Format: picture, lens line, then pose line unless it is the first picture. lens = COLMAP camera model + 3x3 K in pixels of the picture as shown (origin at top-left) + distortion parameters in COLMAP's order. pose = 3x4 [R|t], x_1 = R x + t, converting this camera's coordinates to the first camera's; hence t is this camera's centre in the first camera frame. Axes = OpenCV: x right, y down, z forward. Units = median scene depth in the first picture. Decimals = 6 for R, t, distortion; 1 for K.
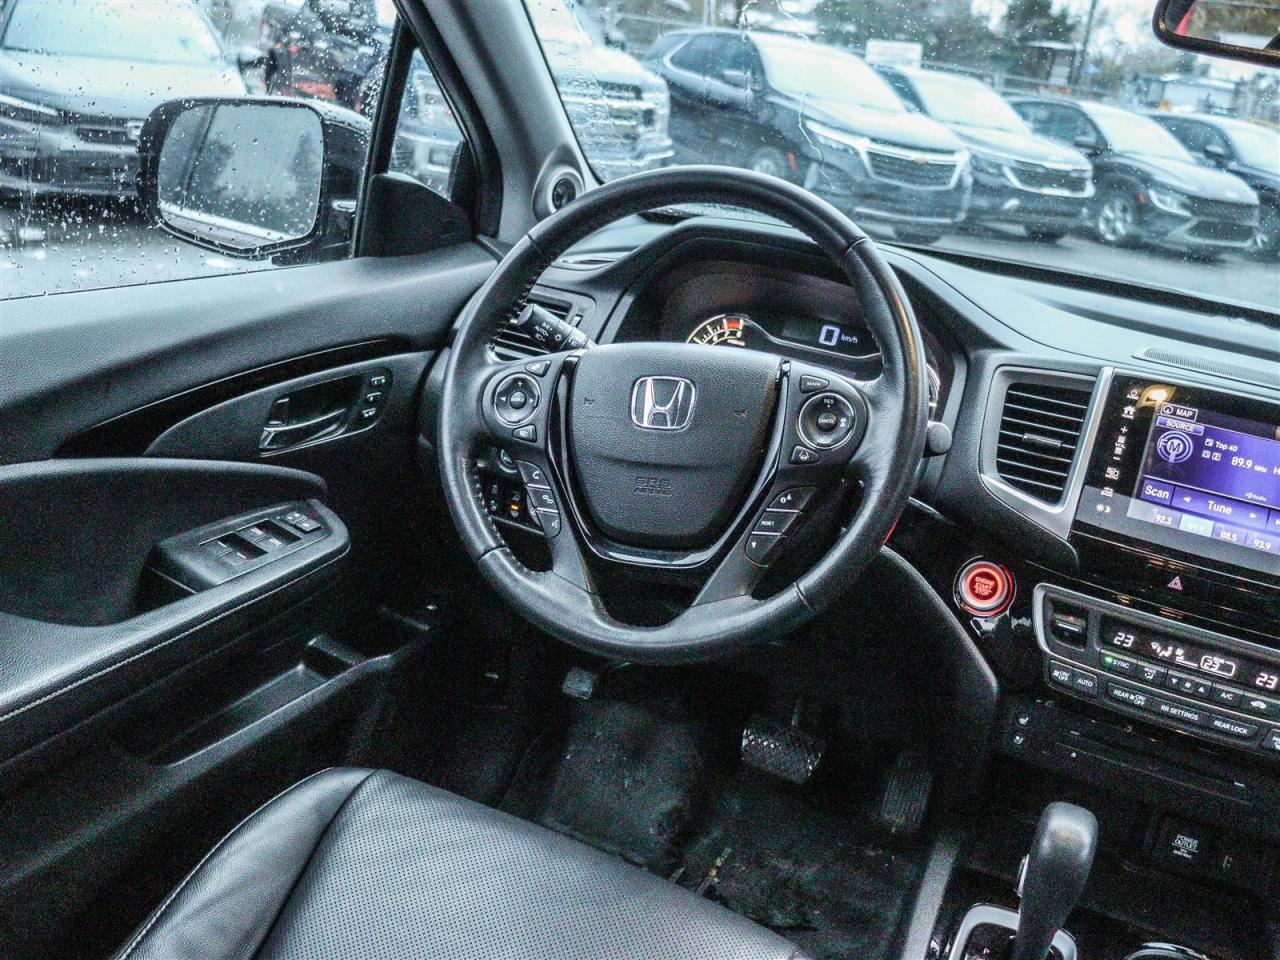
lens RADIAL K [[1177.5, 0, 651.3], [0, 1177.5, 483.2], [0, 0, 1]] dist [-0.125785, 0.000000]
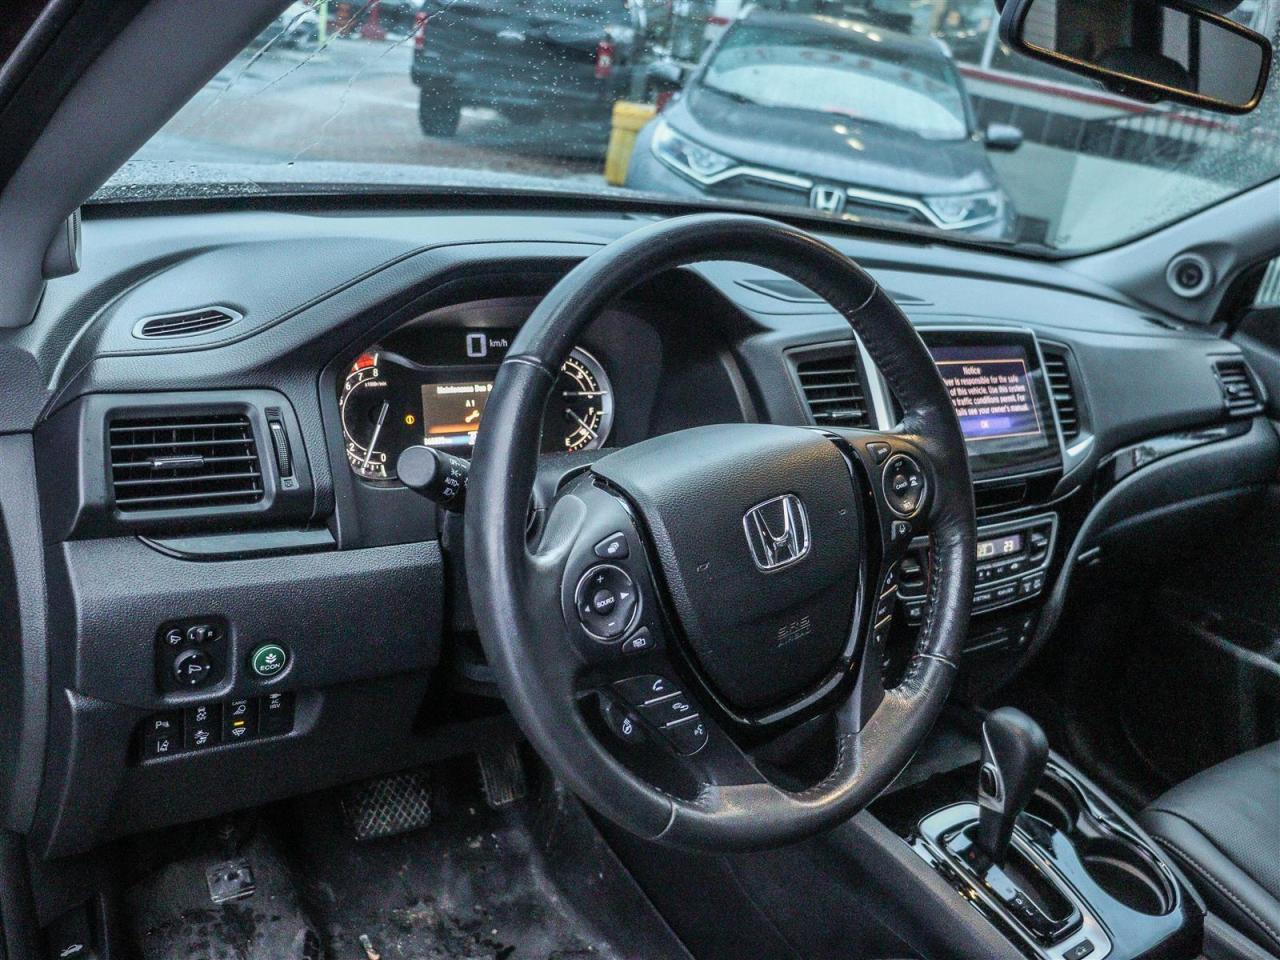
lens RADIAL K [[1177.5, 0, 641.0], [0, 1177.5, 488.2], [0, 0, 1]] dist [-0.125785, 0.000000]
pose [[0.498345, -0.359589, 0.788890, -0.610227], [0.201156, 0.933056, 0.298232, -0.327830], [-0.843320, 0.010068, 0.537318, 0.599735]]
